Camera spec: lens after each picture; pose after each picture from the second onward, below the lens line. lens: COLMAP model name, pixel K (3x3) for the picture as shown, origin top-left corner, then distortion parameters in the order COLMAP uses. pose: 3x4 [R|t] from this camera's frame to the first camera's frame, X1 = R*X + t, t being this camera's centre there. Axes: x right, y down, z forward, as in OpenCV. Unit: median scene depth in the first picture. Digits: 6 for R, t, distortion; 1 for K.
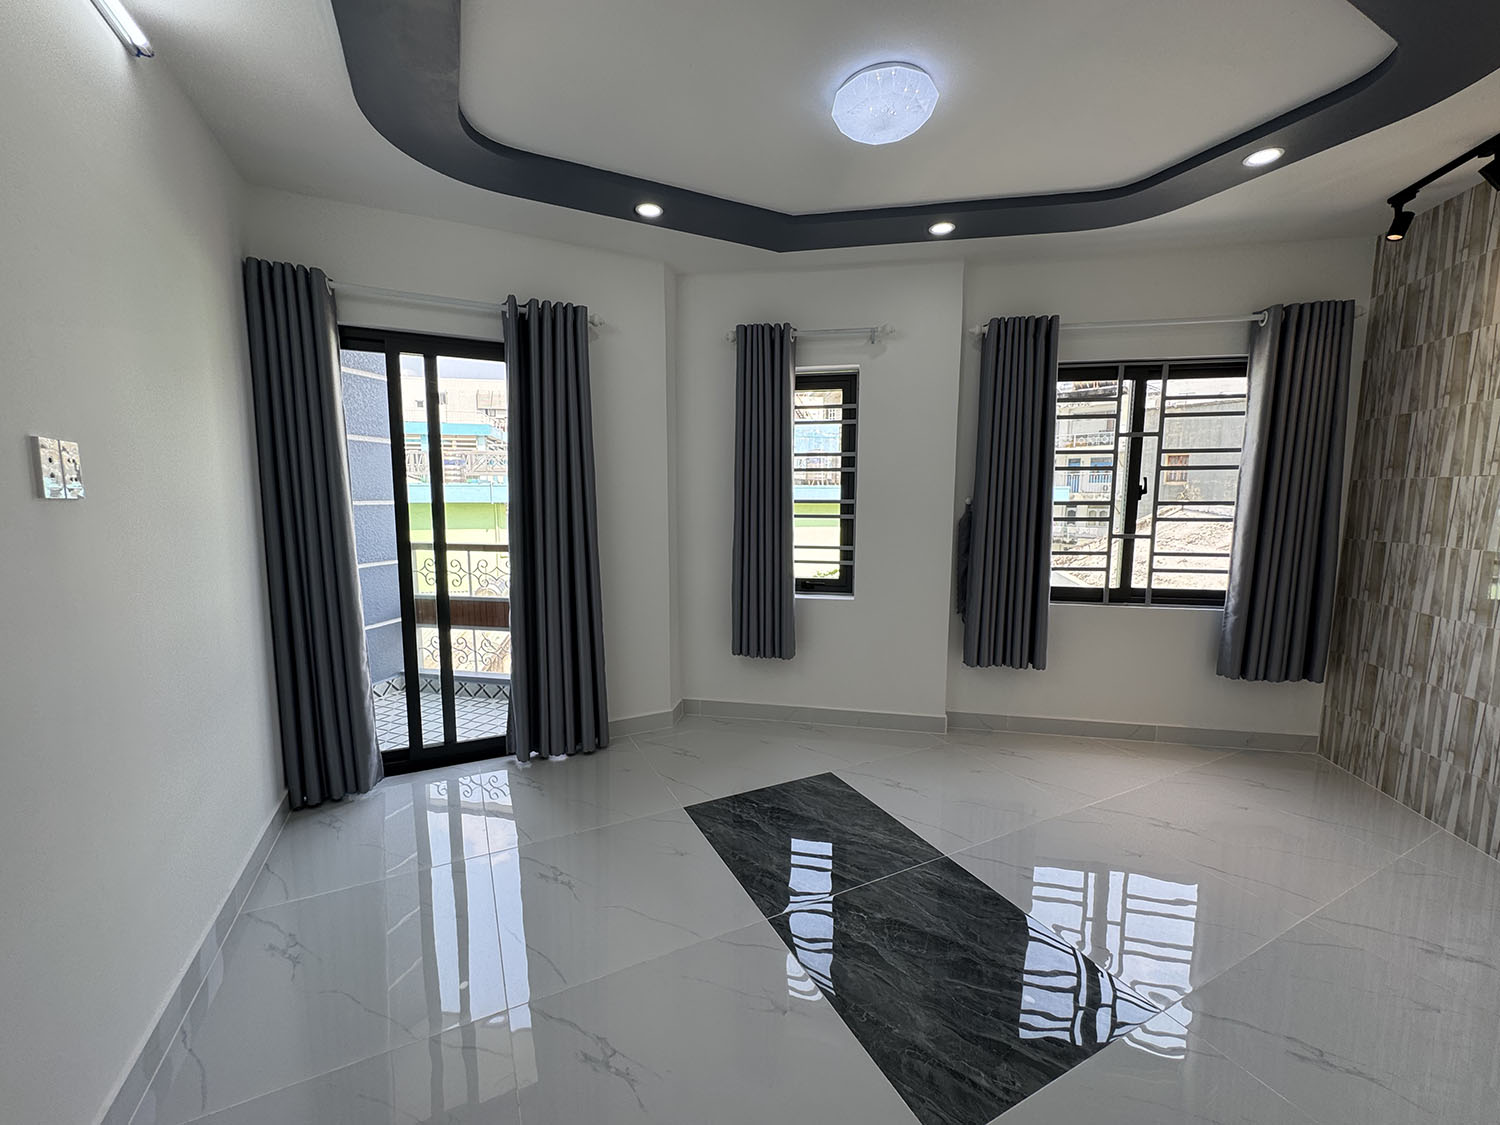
lens RADIAL K [[604.0, 0, 746.7], [0, 604.0, 561.6], [0, 0, 1]] dist [0.024679, 0.000190]
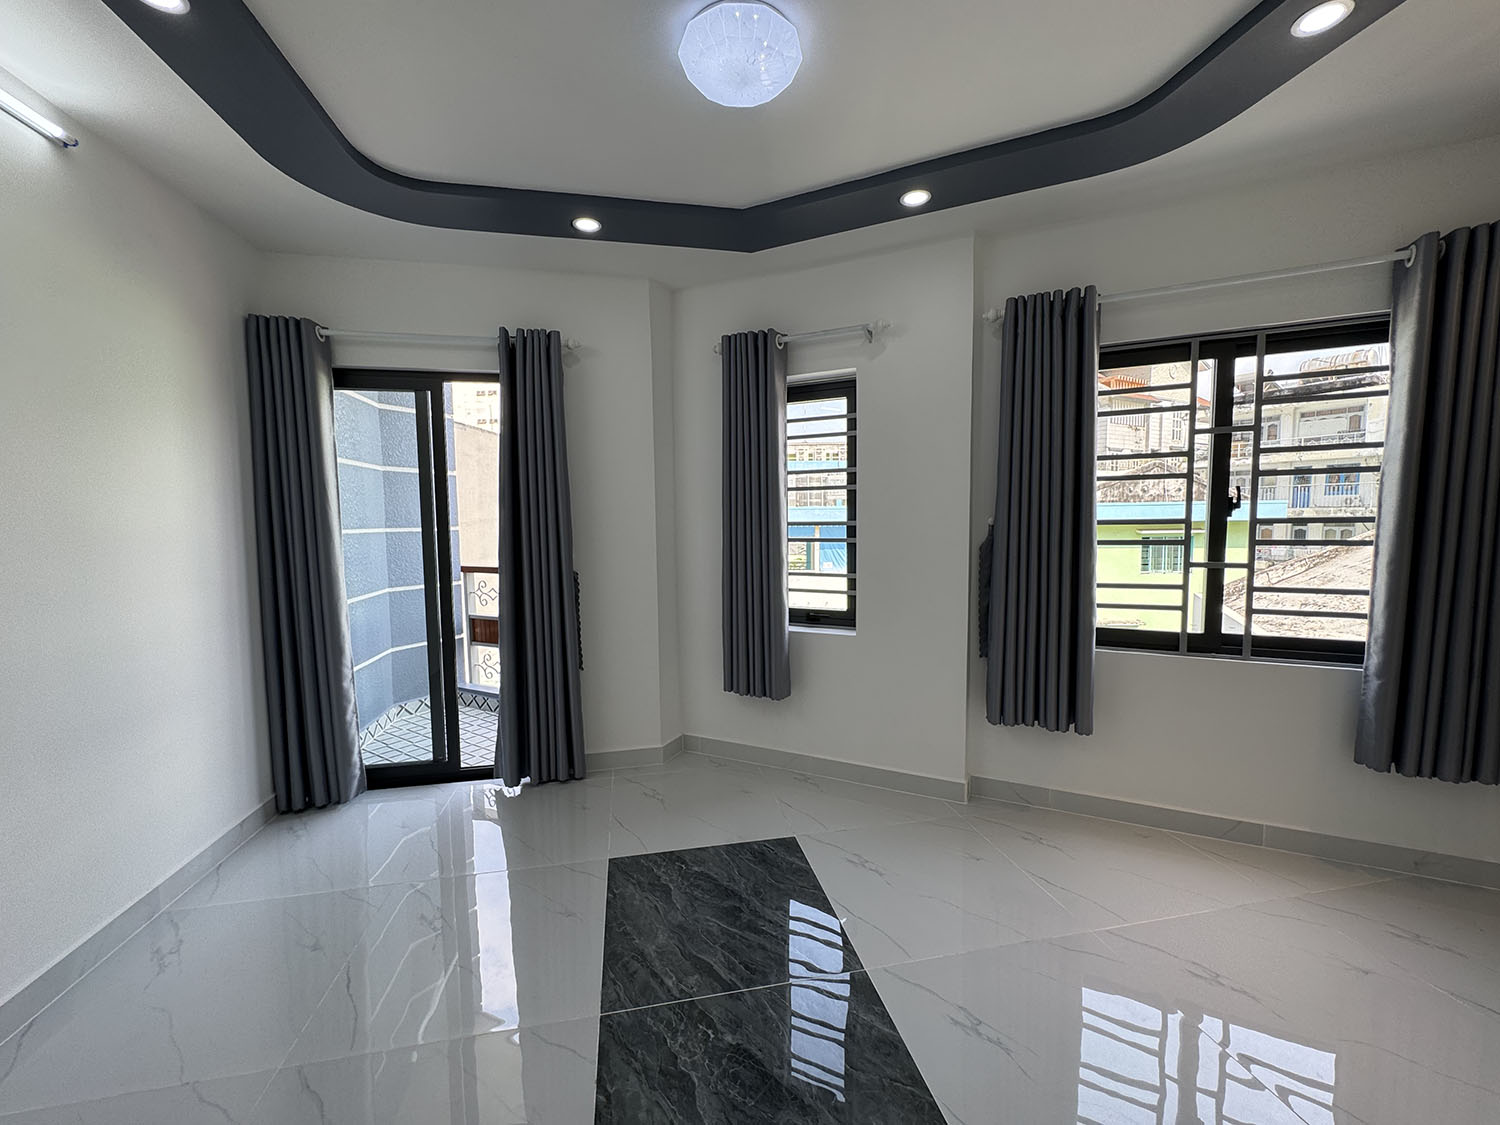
lens RADIAL K [[601.5, 0, 750.0], [0, 601.5, 562.5], [0, 0, 1]] dist [0.016514, -0.000211]
pose [[0.965241, 0.004917, -0.261315, 0.272302], [-0.014612, 0.999275, -0.035169, -0.009794], [0.260953, 0.037765, 0.964613, 0.129489]]
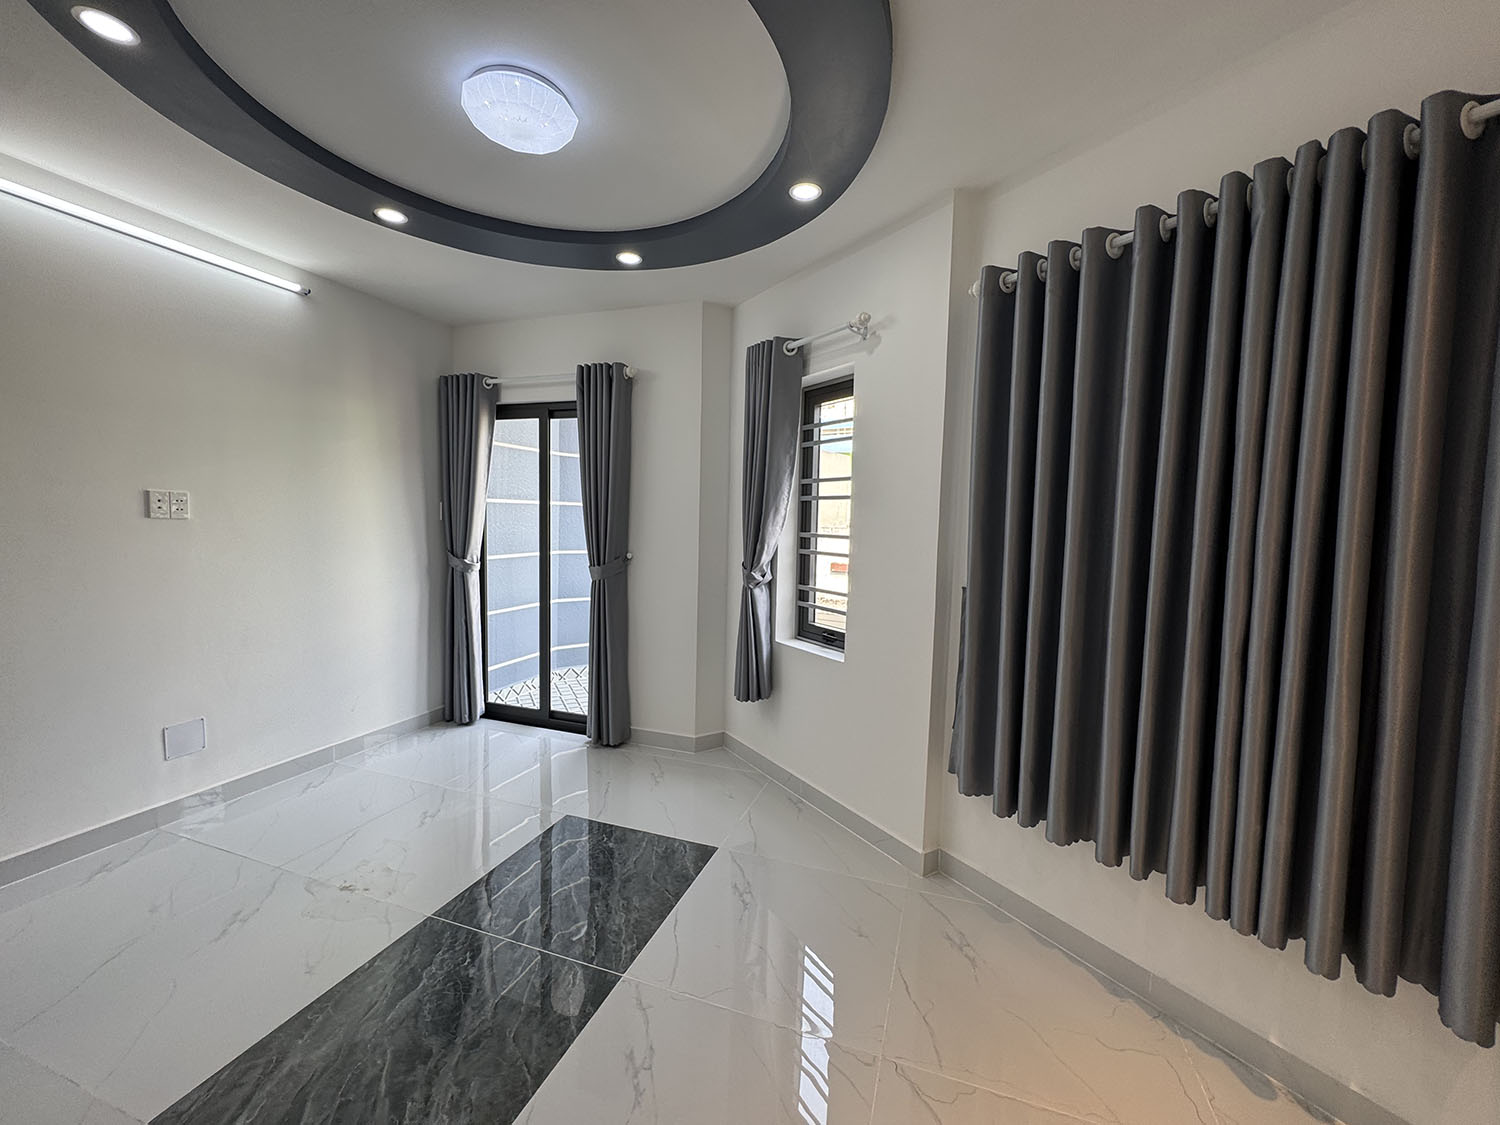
lens RADIAL K [[599.9, 0, 743.6], [0, 599.9, 565.6], [0, 0, 1]] dist [-0.001032, -0.000188]
pose [[0.686689, 0.064074, -0.724122, 0.682993], [-0.097582, 0.995217, -0.004476, -0.044798], [0.720372, 0.073735, 0.689657, 0.376168]]
